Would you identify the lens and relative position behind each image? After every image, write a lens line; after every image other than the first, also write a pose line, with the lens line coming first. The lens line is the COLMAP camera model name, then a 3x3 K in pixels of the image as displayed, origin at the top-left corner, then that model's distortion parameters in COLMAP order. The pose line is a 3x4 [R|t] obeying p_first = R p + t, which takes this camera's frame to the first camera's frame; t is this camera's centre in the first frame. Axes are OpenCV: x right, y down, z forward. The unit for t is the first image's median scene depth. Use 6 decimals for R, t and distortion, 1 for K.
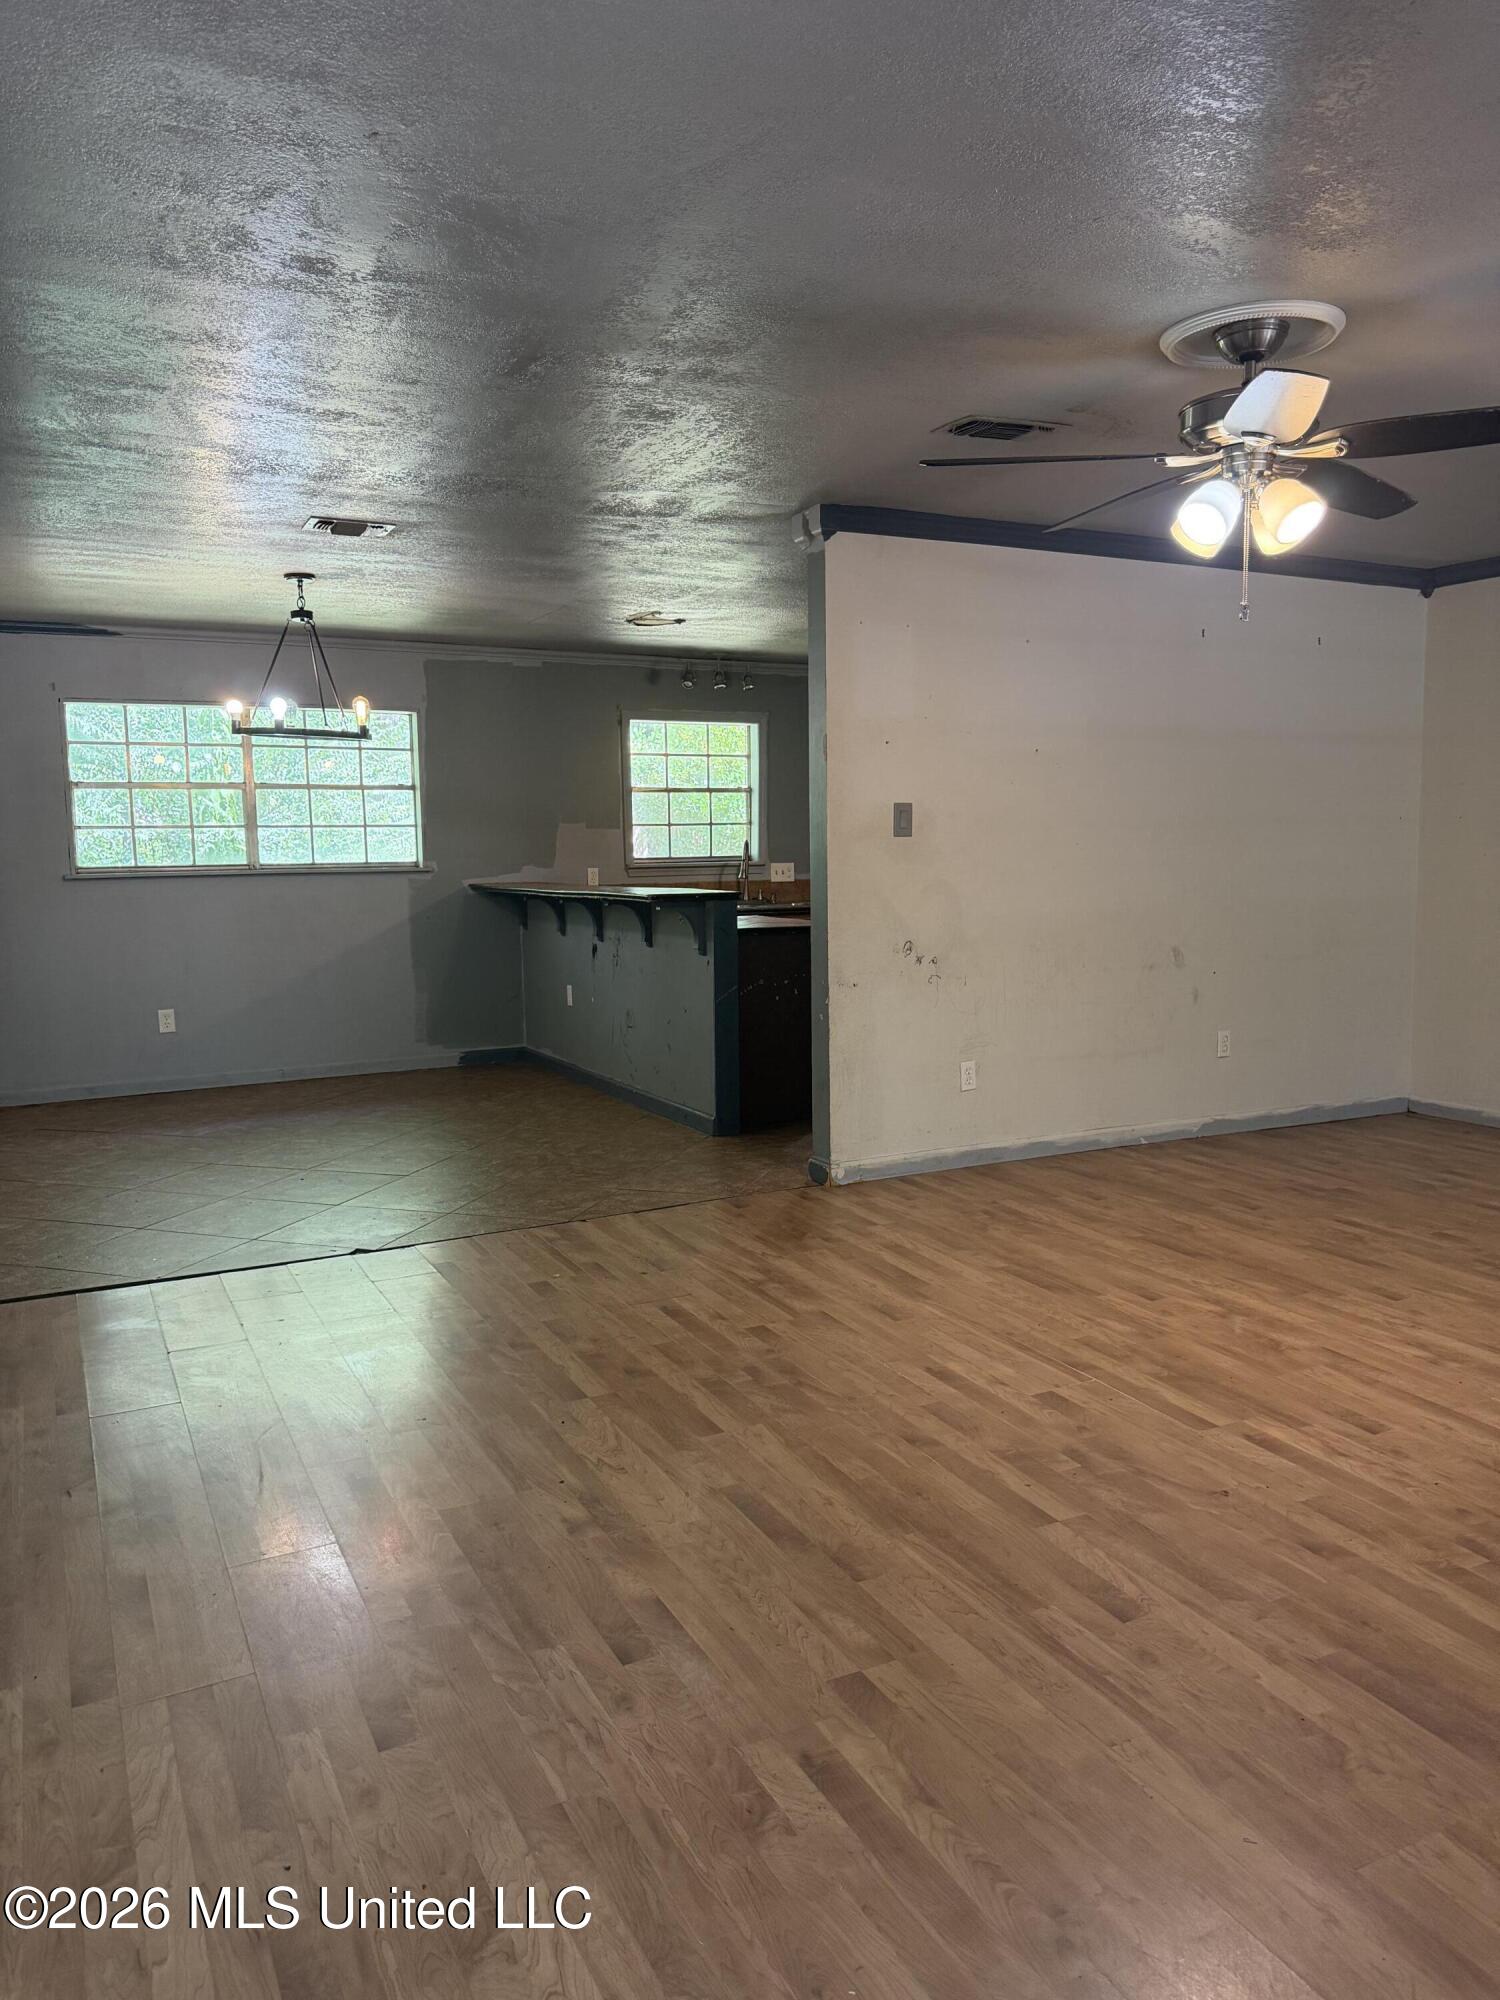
lens RADIAL K [[1411.5, 0, 743.2], [0, 1411.5, 1000.5], [0, 0, 1]] dist [0.008869, -0.005455]
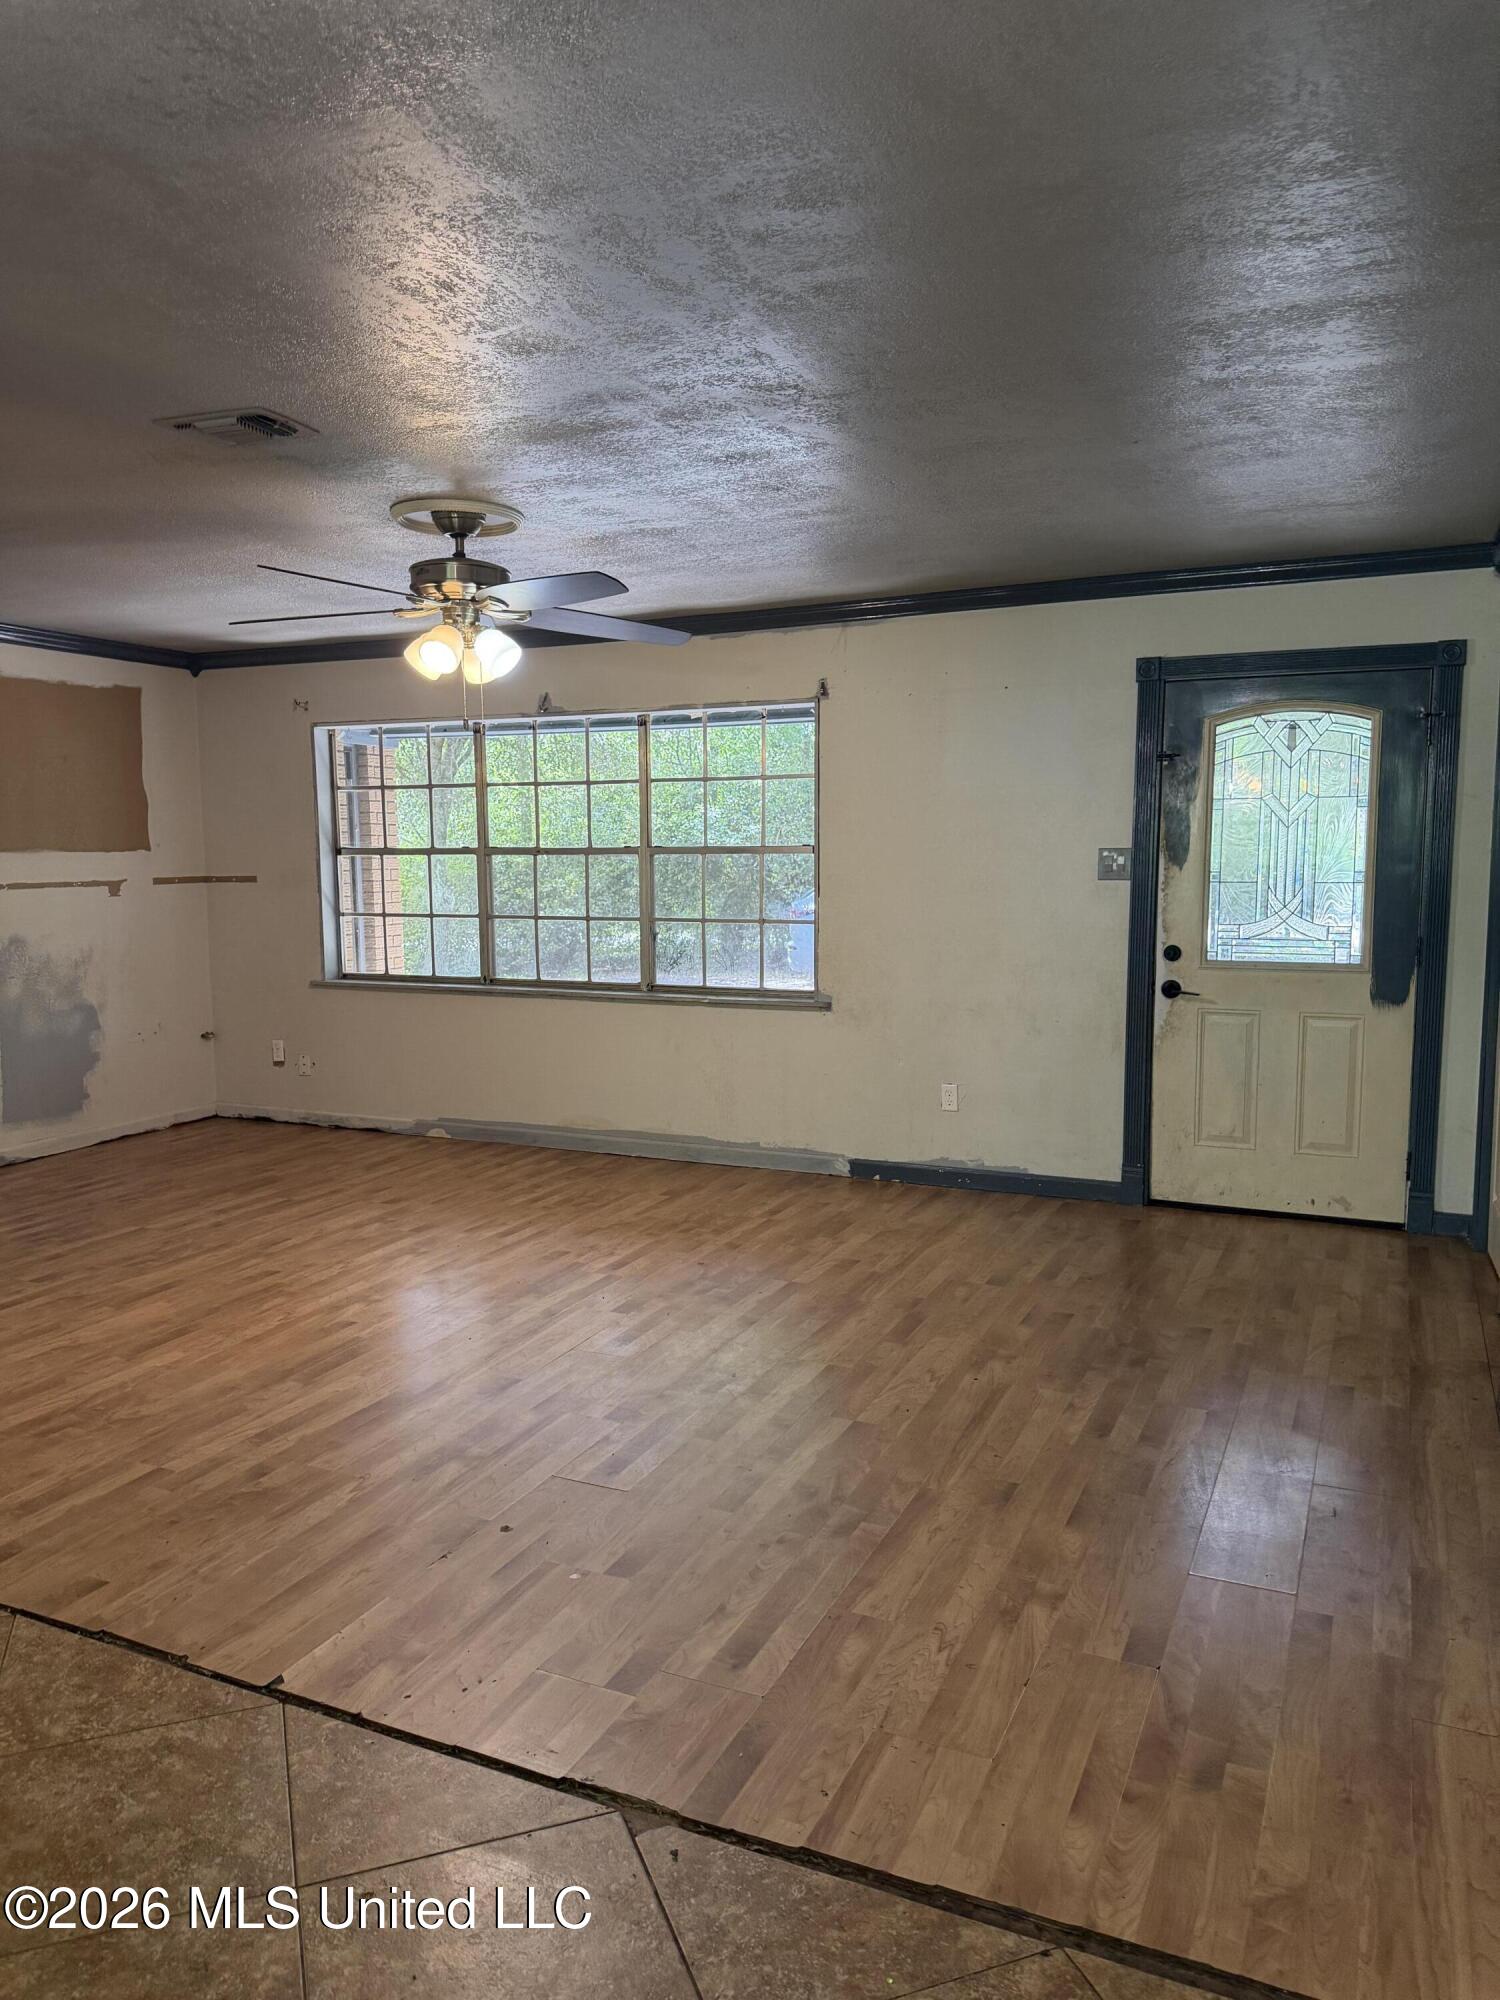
lens RADIAL K [[1411.5, 0, 745.9], [0, 1411.5, 1006.2], [0, 0, 1]] dist [0.008869, -0.005455]
pose [[-0.626696, -0.068528, 0.776245, -0.709617], [0.105449, 0.979506, 0.171605, -0.176070], [-0.772096, 0.189398, -0.606626, 1.360775]]
